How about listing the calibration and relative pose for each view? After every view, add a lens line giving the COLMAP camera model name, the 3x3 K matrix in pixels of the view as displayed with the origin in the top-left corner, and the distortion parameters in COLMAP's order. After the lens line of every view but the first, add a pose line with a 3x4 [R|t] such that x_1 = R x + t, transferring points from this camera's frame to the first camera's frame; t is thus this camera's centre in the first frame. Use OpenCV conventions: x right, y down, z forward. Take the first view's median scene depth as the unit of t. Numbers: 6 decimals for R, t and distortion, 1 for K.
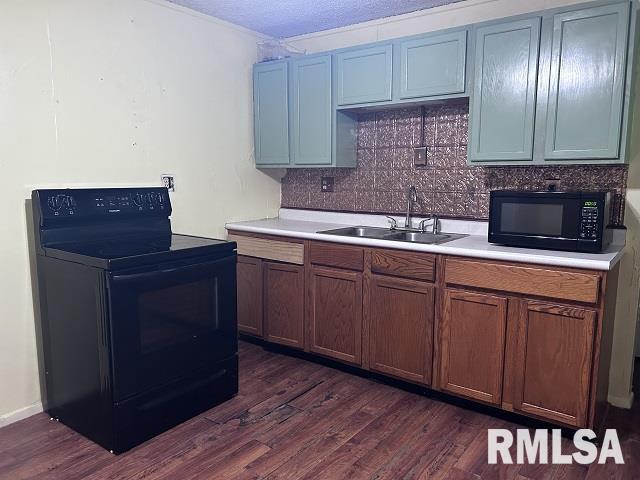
lens RADIAL K [[483.9, 0, 320.8], [0, 483.9, 243.7], [0, 0, 1]] dist [0.043772, -0.057331]
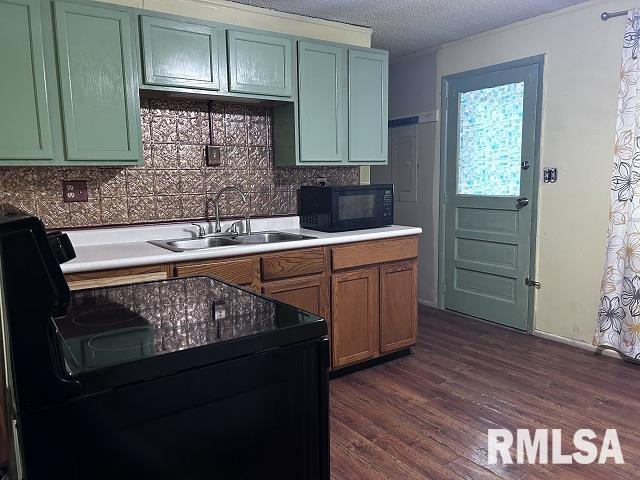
lens RADIAL K [[483.9, 0, 321.5], [0, 483.9, 234.4], [0, 0, 1]] dist [0.043772, -0.057331]
pose [[0.308580, -0.125896, 0.942830, -0.729926], [0.149778, 0.985268, 0.082542, -0.089144], [-0.939332, 0.115744, 0.322891, 0.614028]]
